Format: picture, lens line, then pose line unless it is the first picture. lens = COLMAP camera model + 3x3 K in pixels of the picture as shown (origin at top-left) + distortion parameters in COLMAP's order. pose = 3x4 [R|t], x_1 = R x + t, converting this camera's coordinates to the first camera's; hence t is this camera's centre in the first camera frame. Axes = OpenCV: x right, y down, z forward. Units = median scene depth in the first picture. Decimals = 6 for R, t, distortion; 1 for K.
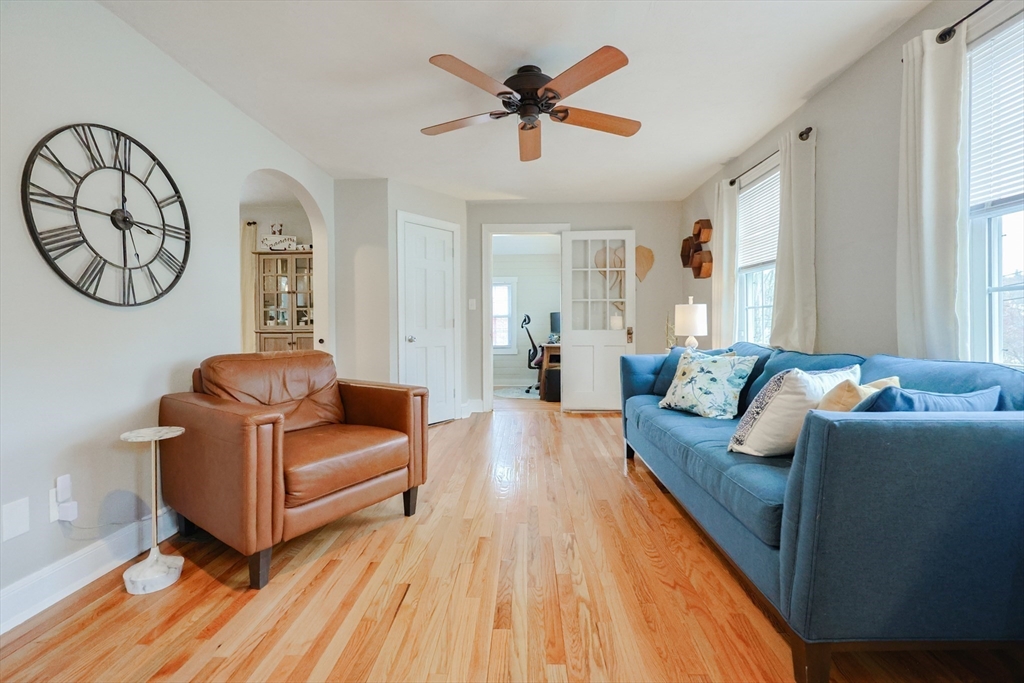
lens RADIAL K [[435.3, 0, 519.9], [0, 435.3, 325.7], [0, 0, 1]] dist [-0.000199, -0.000080]
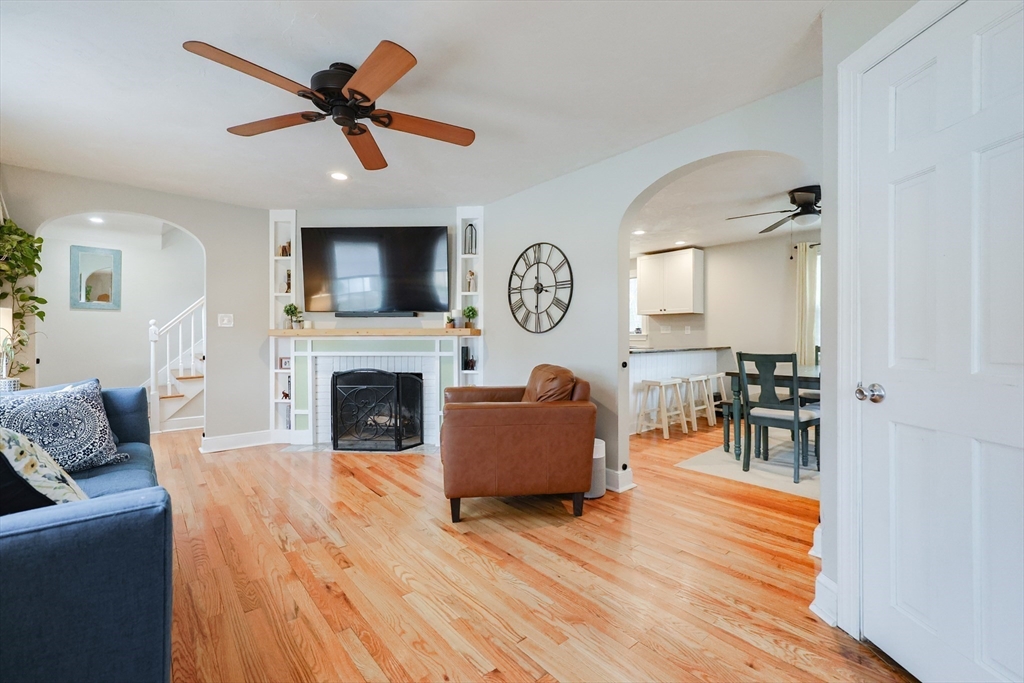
lens RADIAL K [[436.0, 0, 512.8], [0, 436.0, 334.4], [0, 0, 1]] dist [0.000111, -0.000019]
pose [[-0.746031, 0.002131, -0.665907, 0.350875], [0.001882, 0.999998, 0.001092, -0.033404], [0.665908, -0.000439, -0.746034, 1.834724]]
